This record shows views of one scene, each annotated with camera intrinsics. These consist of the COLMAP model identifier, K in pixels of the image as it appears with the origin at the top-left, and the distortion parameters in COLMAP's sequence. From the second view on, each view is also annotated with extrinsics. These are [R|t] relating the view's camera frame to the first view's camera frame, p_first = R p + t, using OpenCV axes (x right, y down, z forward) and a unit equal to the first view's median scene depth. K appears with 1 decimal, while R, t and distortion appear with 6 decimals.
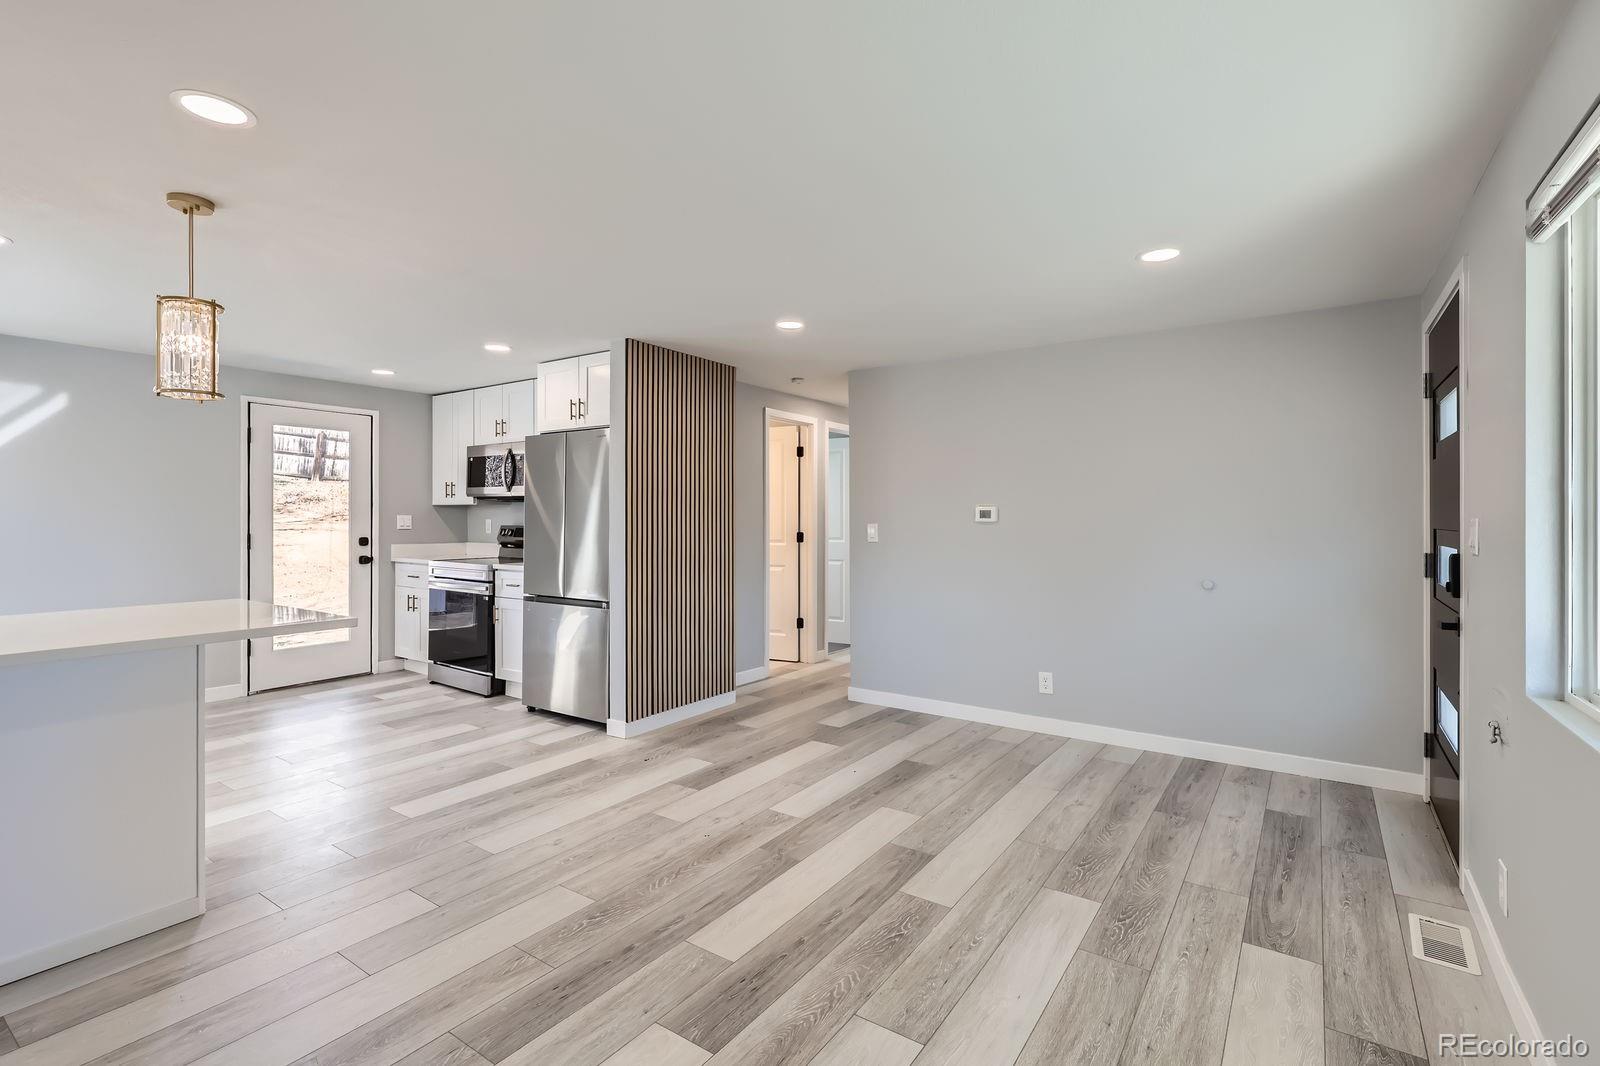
lens RADIAL K [[742.1, 0, 800.7], [0, 742.1, 511.8], [0, 0, 1]] dist [0.001591, -0.001135]
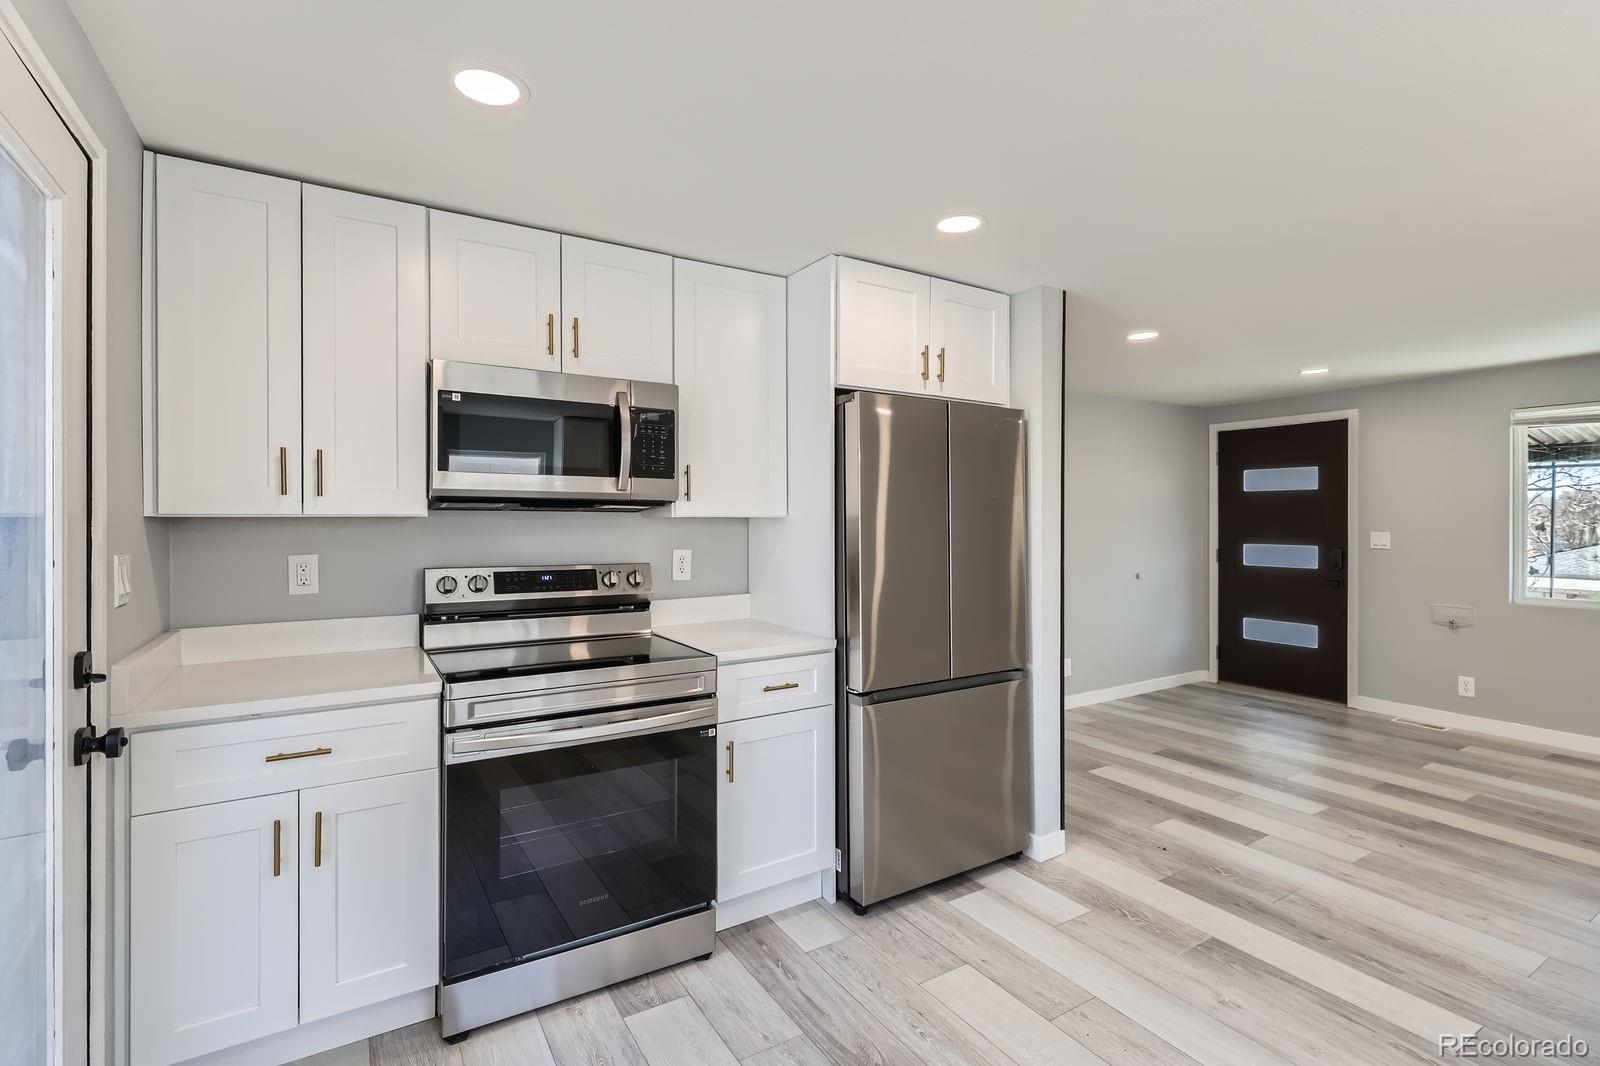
lens RADIAL K [[742.1, 0, 793.7], [0, 742.1, 522.6], [0, 0, 1]] dist [0.001591, -0.001135]
pose [[0.399532, -0.005149, 0.916705, -1.069343], [-0.006518, 0.999943, 0.008458, -0.017364], [-0.916696, -0.009355, 0.399476, 1.027770]]
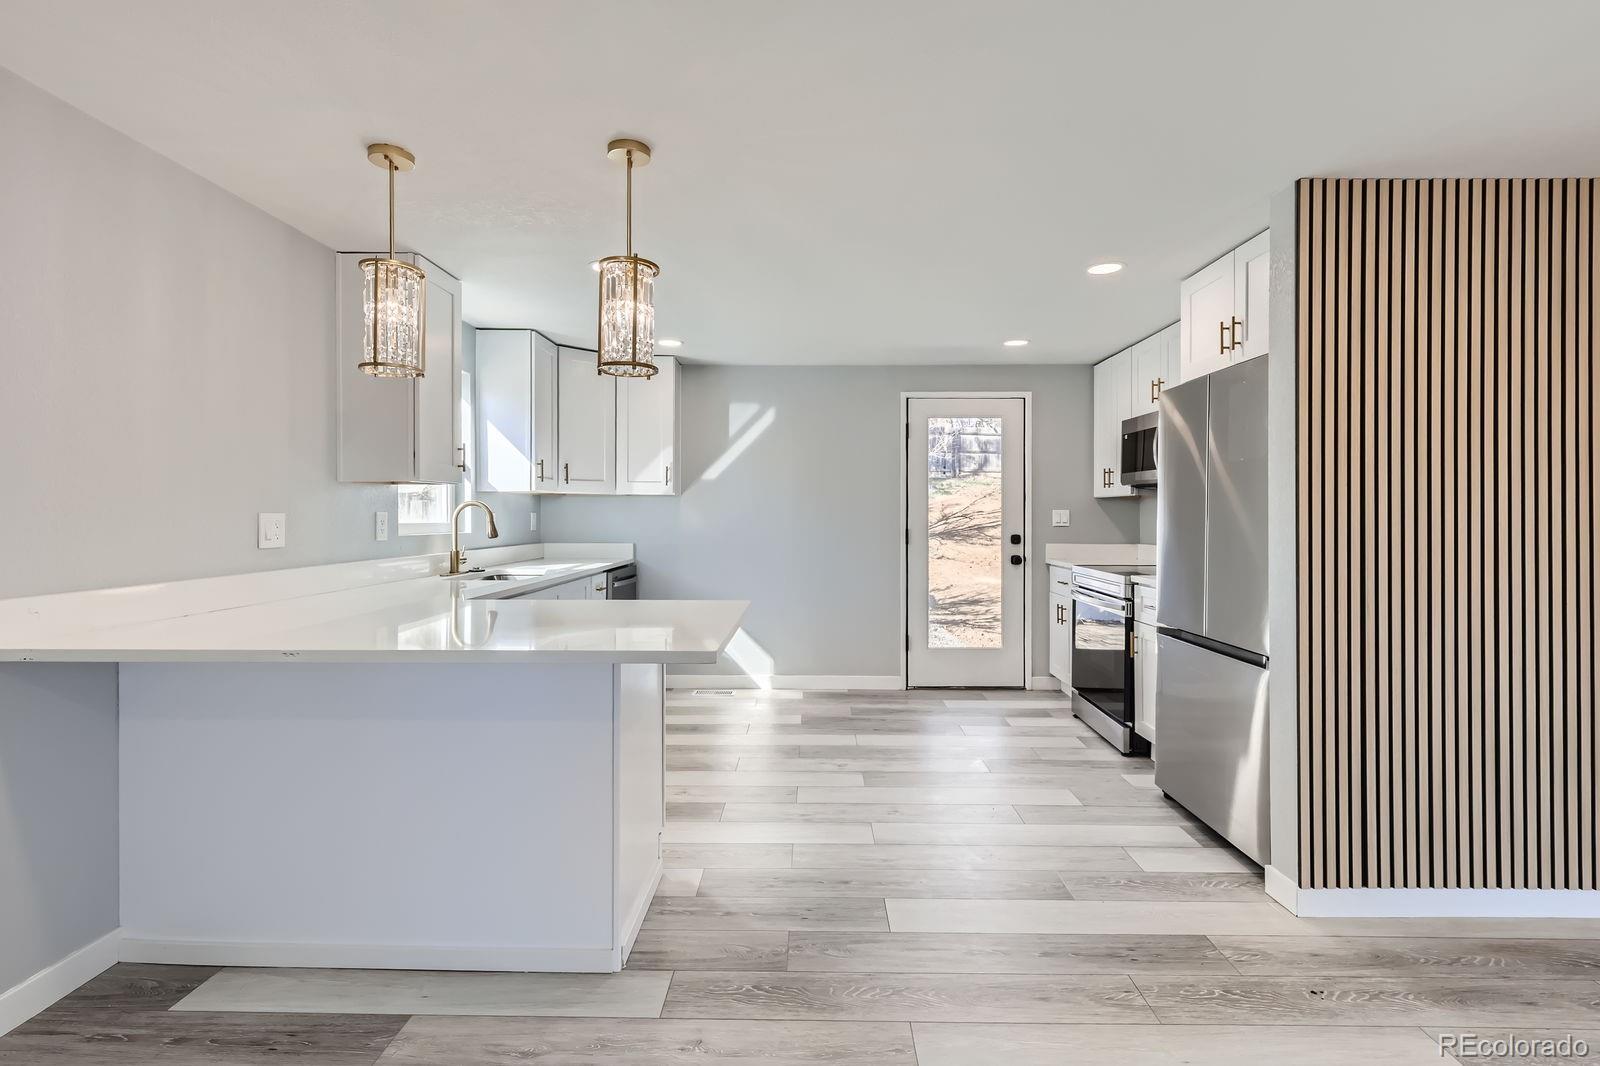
lens RADIAL K [[742.1, 0, 798.6], [0, 742.1, 512.9], [0, 0, 1]] dist [0.001591, -0.001135]
pose [[0.555069, -0.003254, -0.831798, 0.015656], [0.007472, 0.999972, 0.001074, 0.007566], [0.831771, -0.006811, 0.555077, 0.425048]]
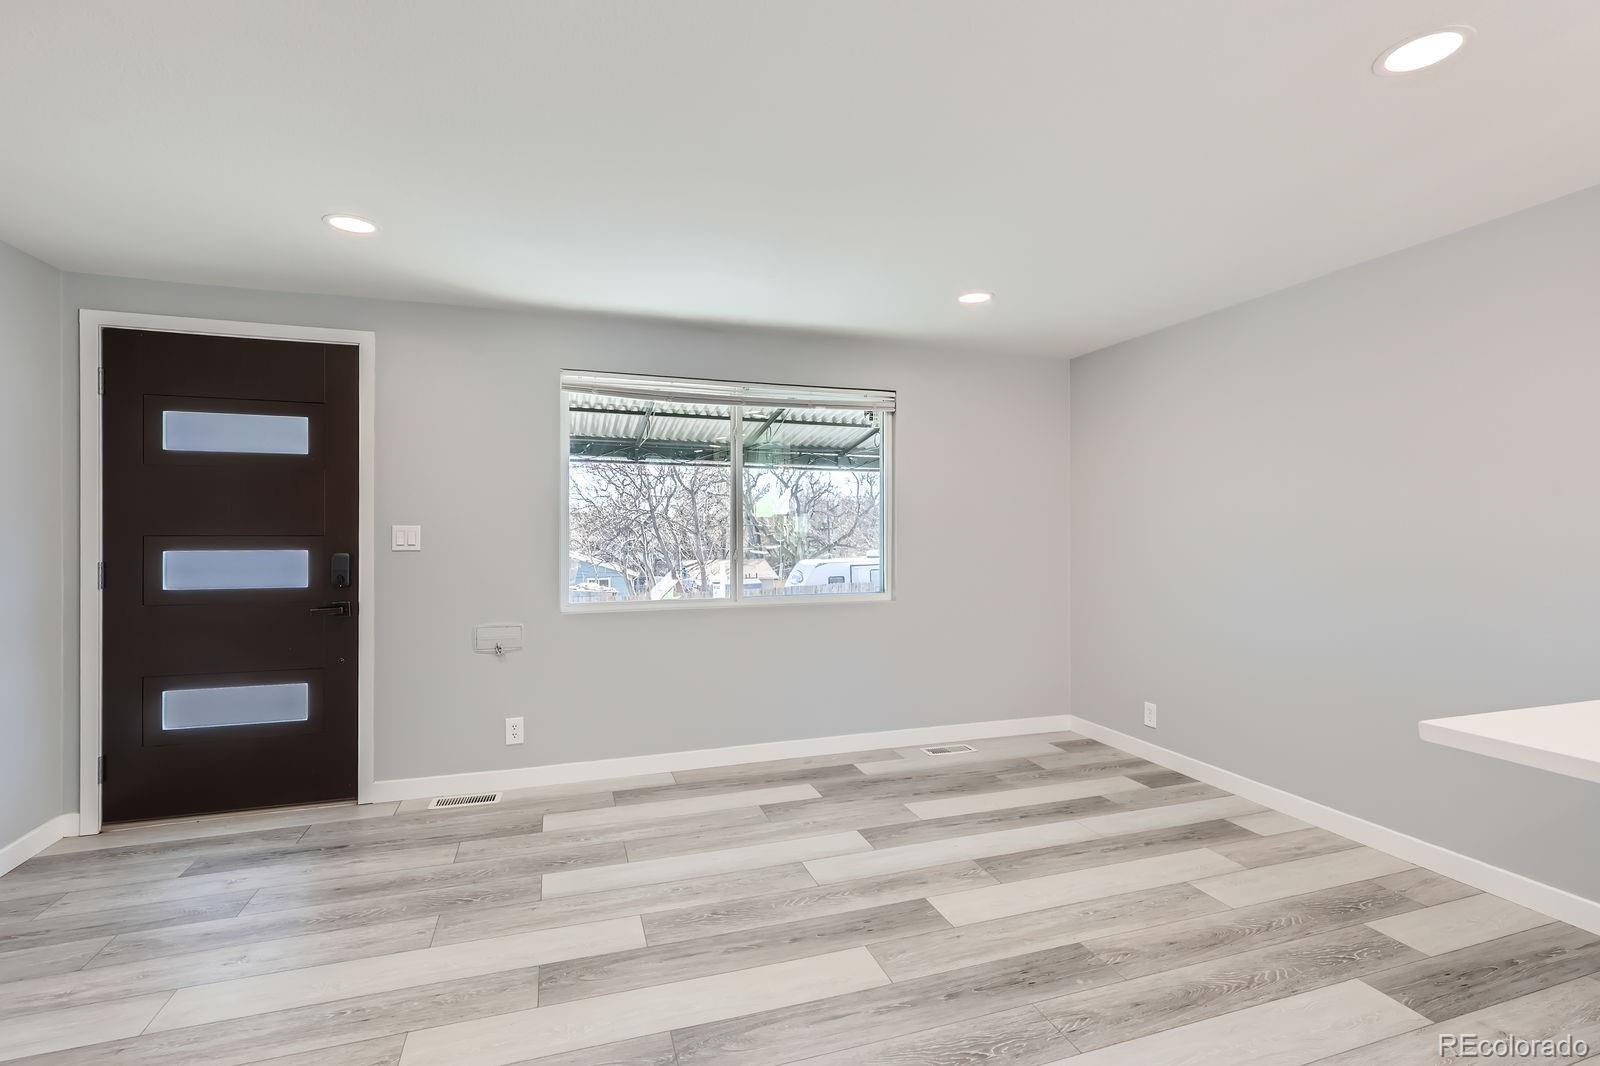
lens RADIAL K [[742.1, 0, 805.8], [0, 742.1, 528.7], [0, 0, 1]] dist [0.001591, -0.001135]
pose [[-0.806516, -0.000232, 0.591213, -0.347654], [-0.005448, 0.999960, -0.007039, 0.010989], [-0.591188, -0.008898, -0.806485, 1.024881]]
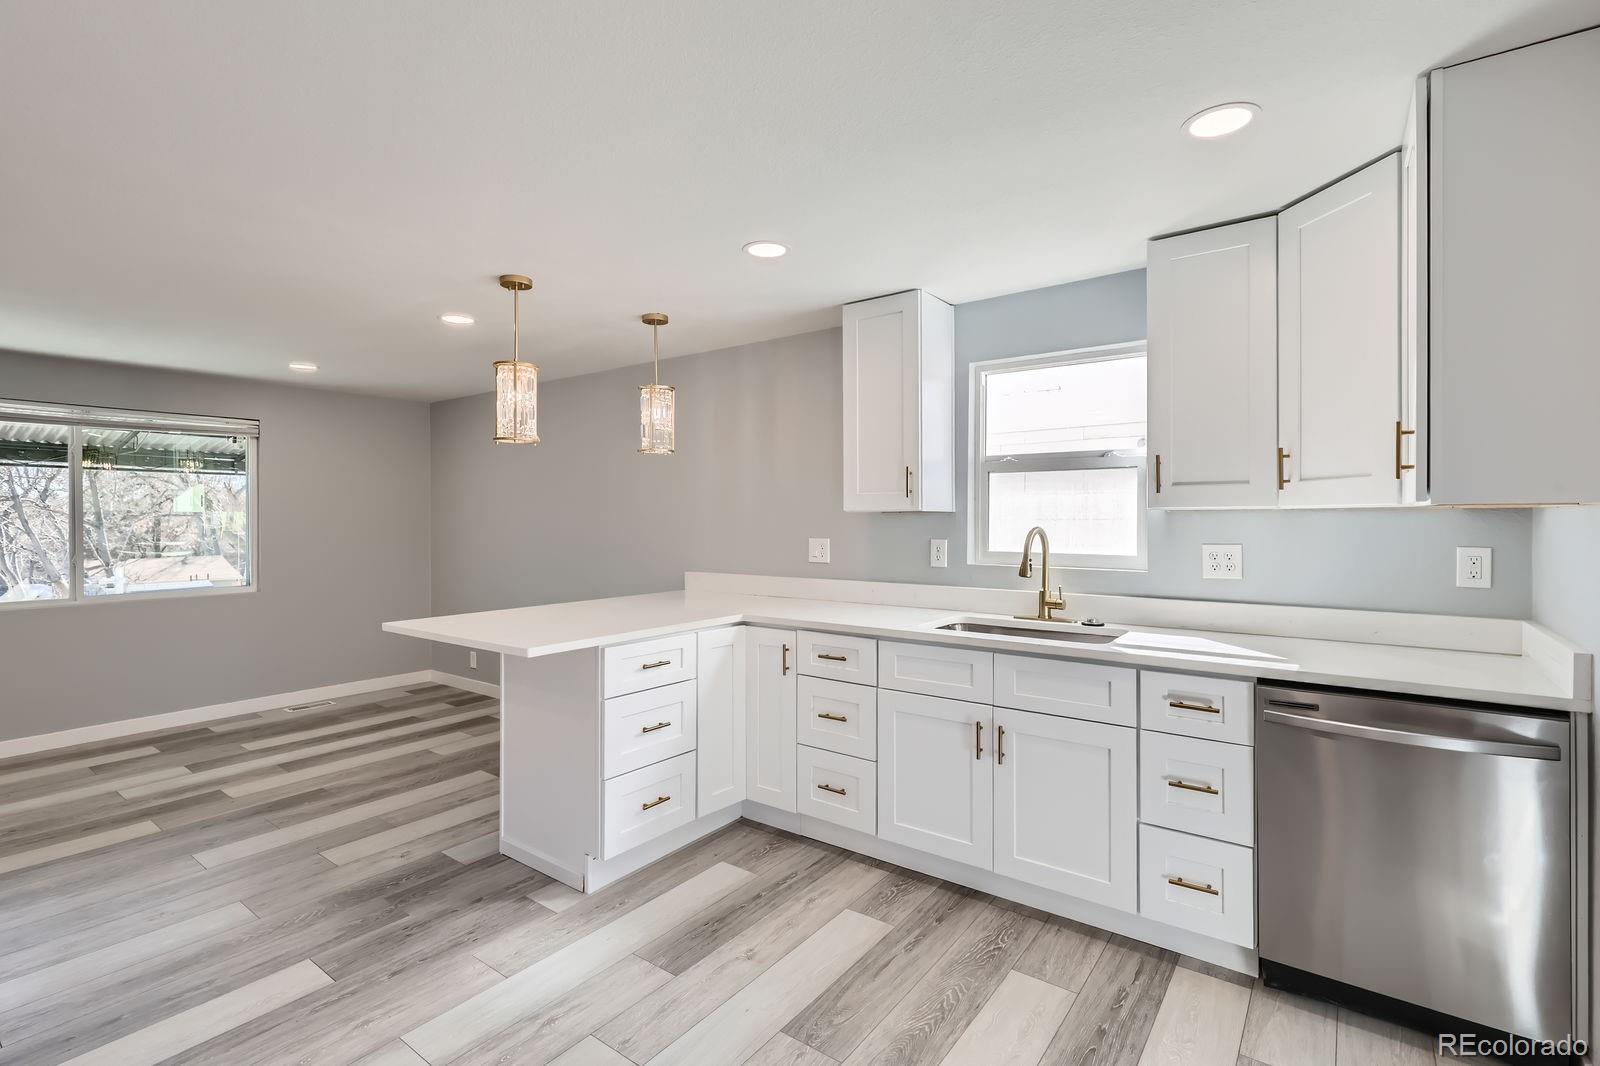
lens RADIAL K [[742.1, 0, 808.3], [0, 742.1, 518.9], [0, 0, 1]] dist [0.001591, -0.001135]
pose [[-0.999630, 0.001798, 0.027132, -0.827093], [0.001692, 0.999991, -0.003926, -0.015388], [-0.027139, -0.003879, -0.999624, 1.370658]]
